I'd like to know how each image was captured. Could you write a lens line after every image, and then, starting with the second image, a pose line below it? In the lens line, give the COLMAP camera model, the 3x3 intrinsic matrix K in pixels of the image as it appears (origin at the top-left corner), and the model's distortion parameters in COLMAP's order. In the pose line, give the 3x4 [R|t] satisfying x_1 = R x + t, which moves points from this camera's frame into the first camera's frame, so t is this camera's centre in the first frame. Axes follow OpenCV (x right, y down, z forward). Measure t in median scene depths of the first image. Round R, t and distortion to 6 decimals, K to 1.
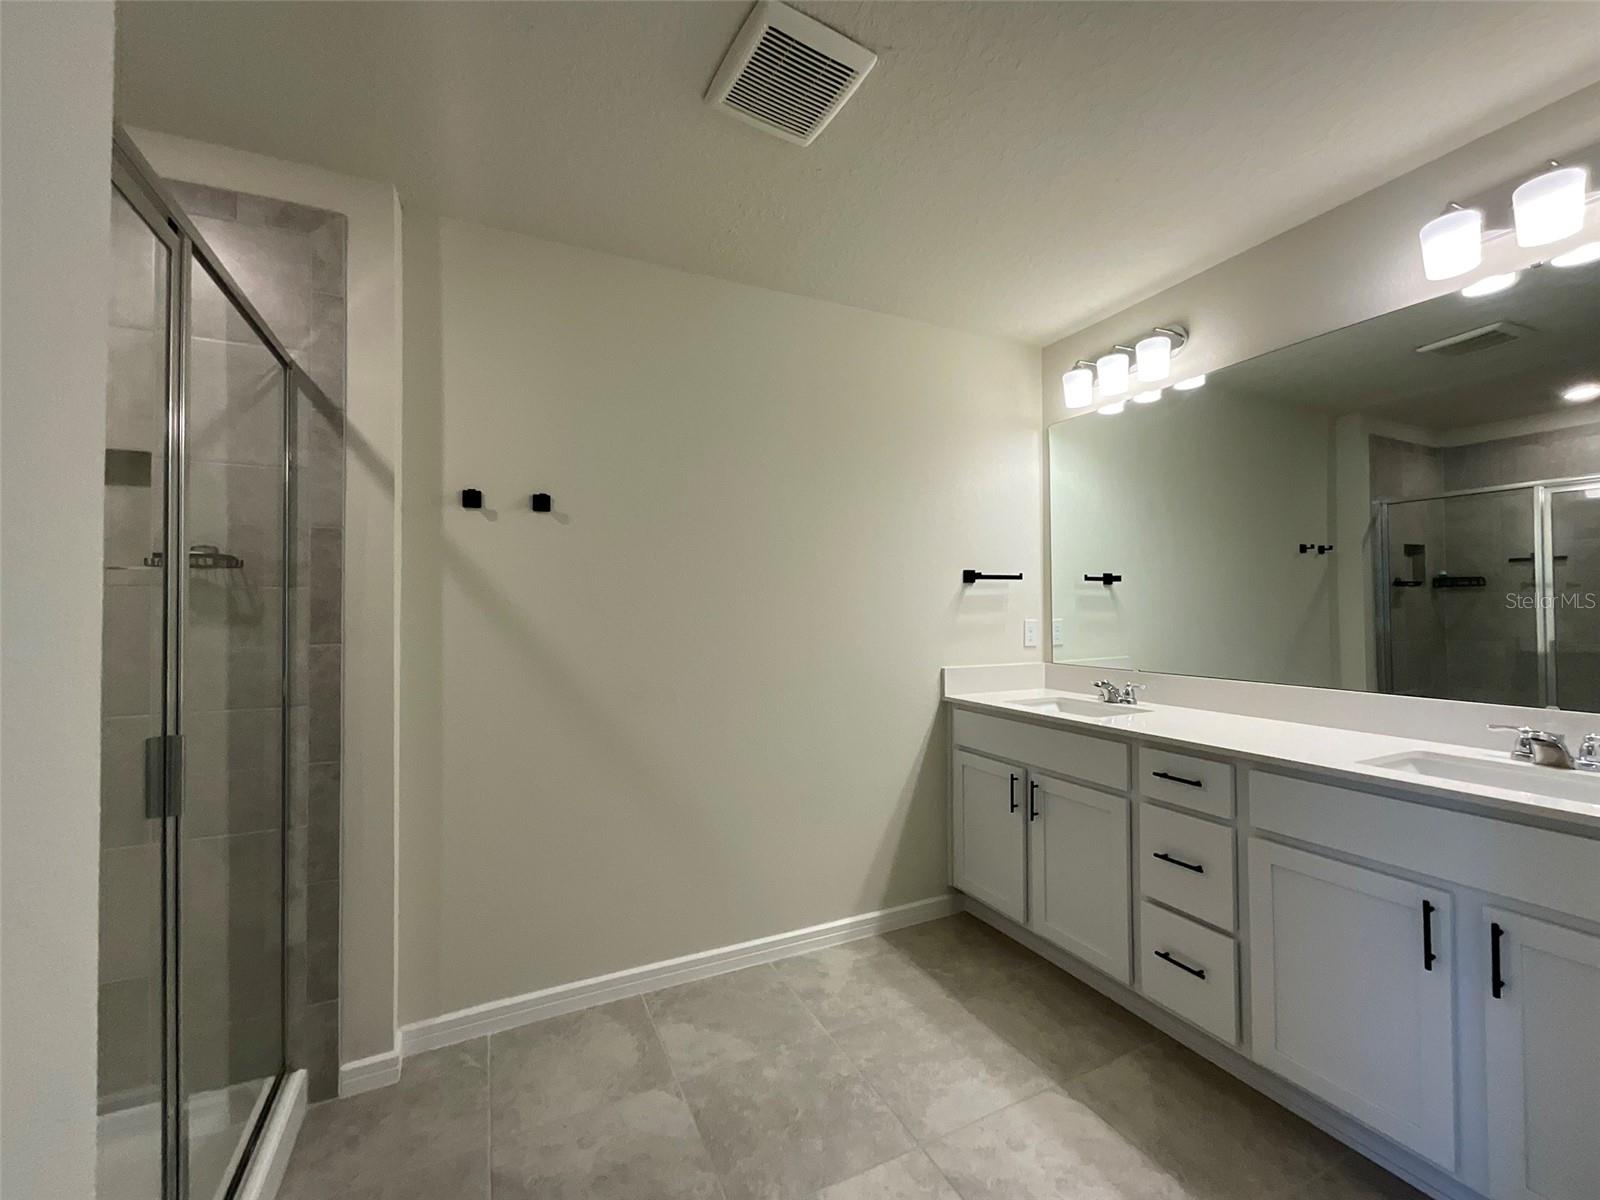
lens RADIAL K [[653.4, 0, 793.7], [0, 653.4, 601.2], [0, 0, 1]] dist [0.007780, -0.001505]
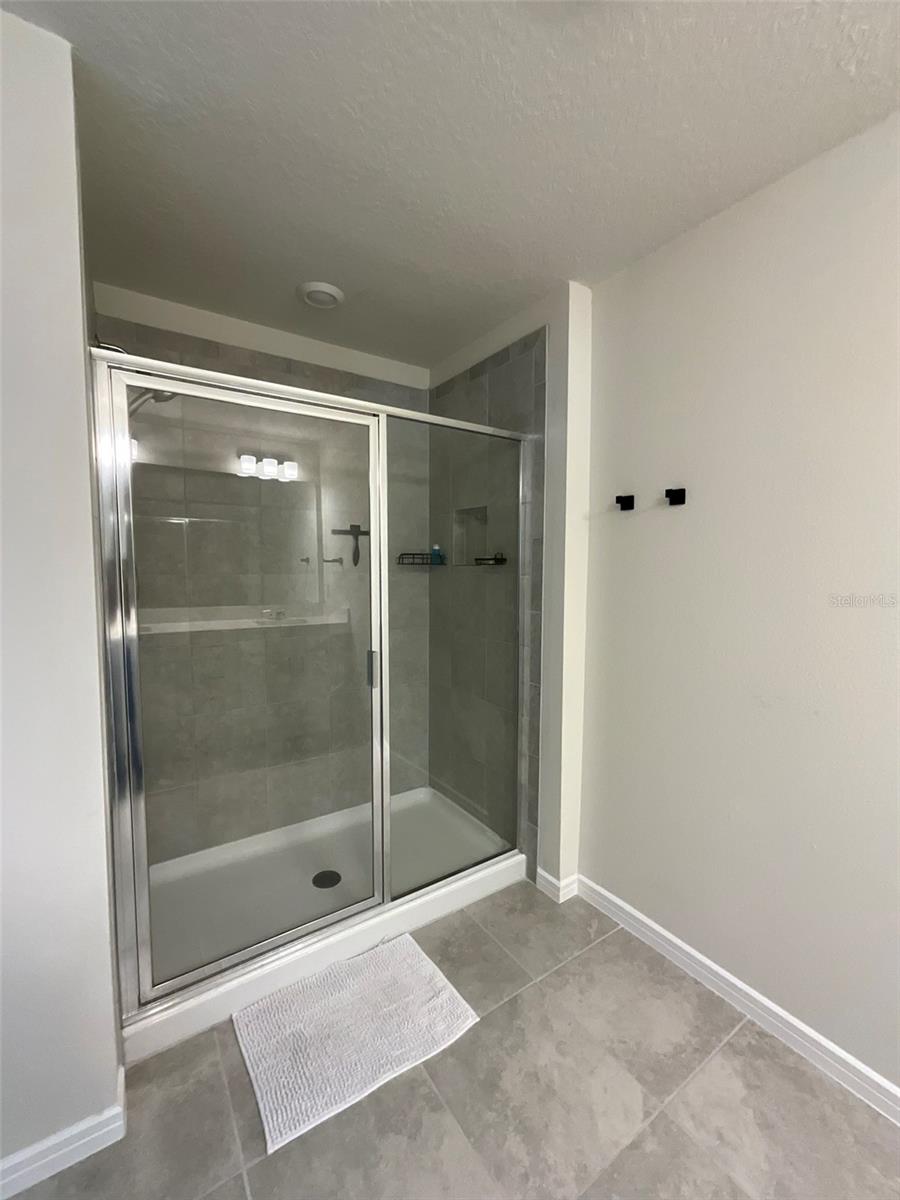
lens RADIAL K [[490.0, 0, 448.7], [0, 490.0, 606.3], [0, 0, 1]] dist [0.007780, -0.001505]
pose [[0.159079, 0.102891, -0.981890, 0.402456], [0.003829, 0.994483, 0.104831, -0.069009], [0.987258, -0.020436, 0.157808, 0.591380]]
